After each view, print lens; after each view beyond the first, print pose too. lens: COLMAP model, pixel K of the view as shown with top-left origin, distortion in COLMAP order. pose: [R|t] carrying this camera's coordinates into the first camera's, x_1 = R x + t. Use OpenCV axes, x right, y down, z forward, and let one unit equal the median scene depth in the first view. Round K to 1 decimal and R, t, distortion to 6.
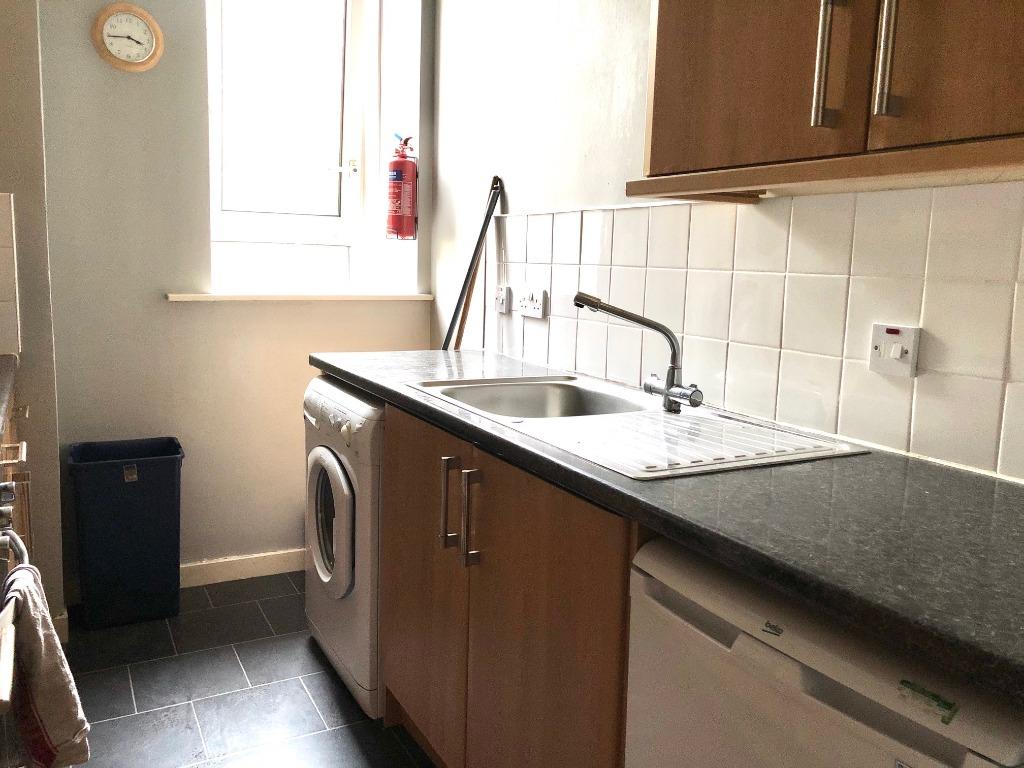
lens RADIAL K [[834.5, 0, 512.0], [0, 834.5, 384.0], [0, 0, 1]] dist [0.009580, 0.003502]
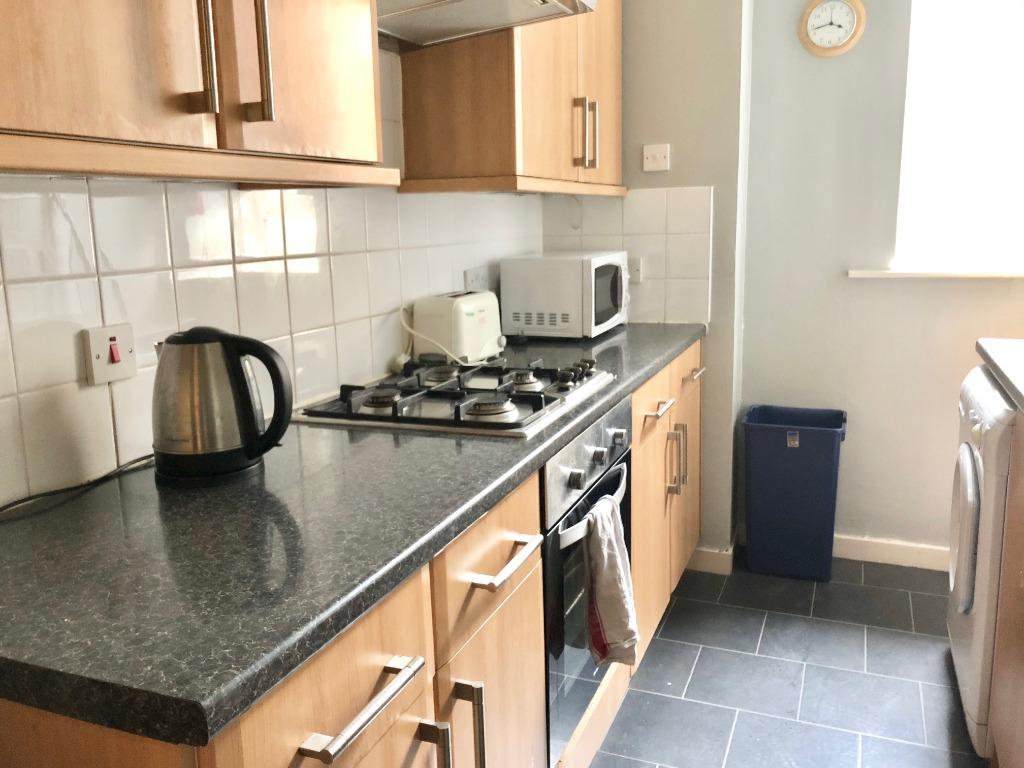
lens RADIAL K [[838.4, 0, 512.0], [0, 838.4, 384.0], [0, 0, 1]] dist [0.002608, -0.003020]
pose [[0.629159, 0.110106, -0.769439, 0.138921], [-0.076723, 0.993879, 0.079488, -0.021408], [0.773481, 0.009023, 0.633755, 0.038725]]
